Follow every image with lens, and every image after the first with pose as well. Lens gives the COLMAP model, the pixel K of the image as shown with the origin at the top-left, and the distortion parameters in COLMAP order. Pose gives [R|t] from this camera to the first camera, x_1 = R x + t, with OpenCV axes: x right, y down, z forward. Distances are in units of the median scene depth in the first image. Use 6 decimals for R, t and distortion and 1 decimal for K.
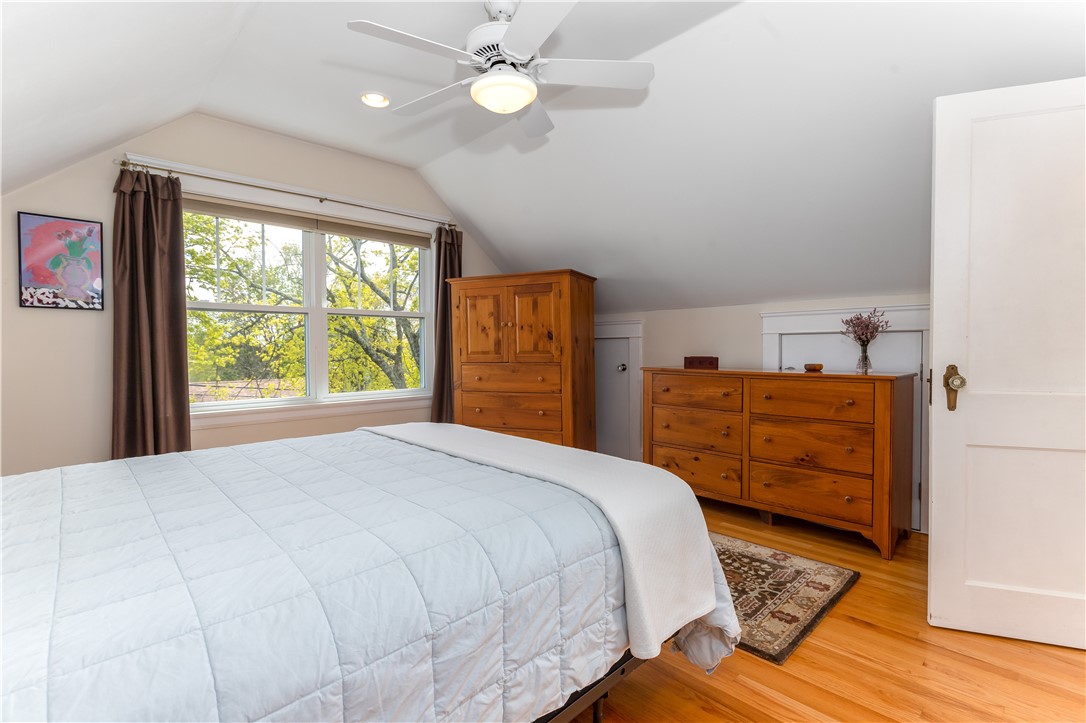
lens RADIAL K [[515.2, 0, 542.5], [0, 515.2, 361.7], [0, 0, 1]] dist [-0.004411, -0.000162]
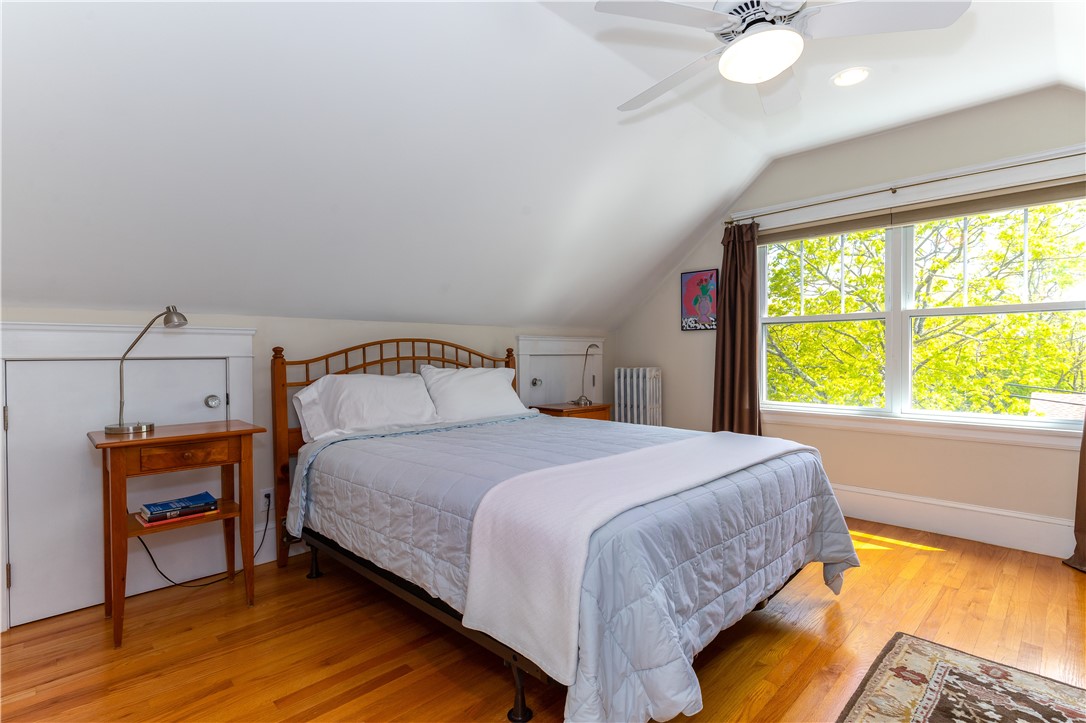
lens RADIAL K [[515.2, 0, 542.4], [0, 515.2, 358.9], [0, 0, 1]] dist [-0.004411, -0.000162]
pose [[0.027785, 0.009094, -0.999573, 0.595435], [-0.020403, 0.999755, 0.008528, -0.020291], [0.999406, 0.020157, 0.027964, 0.483766]]
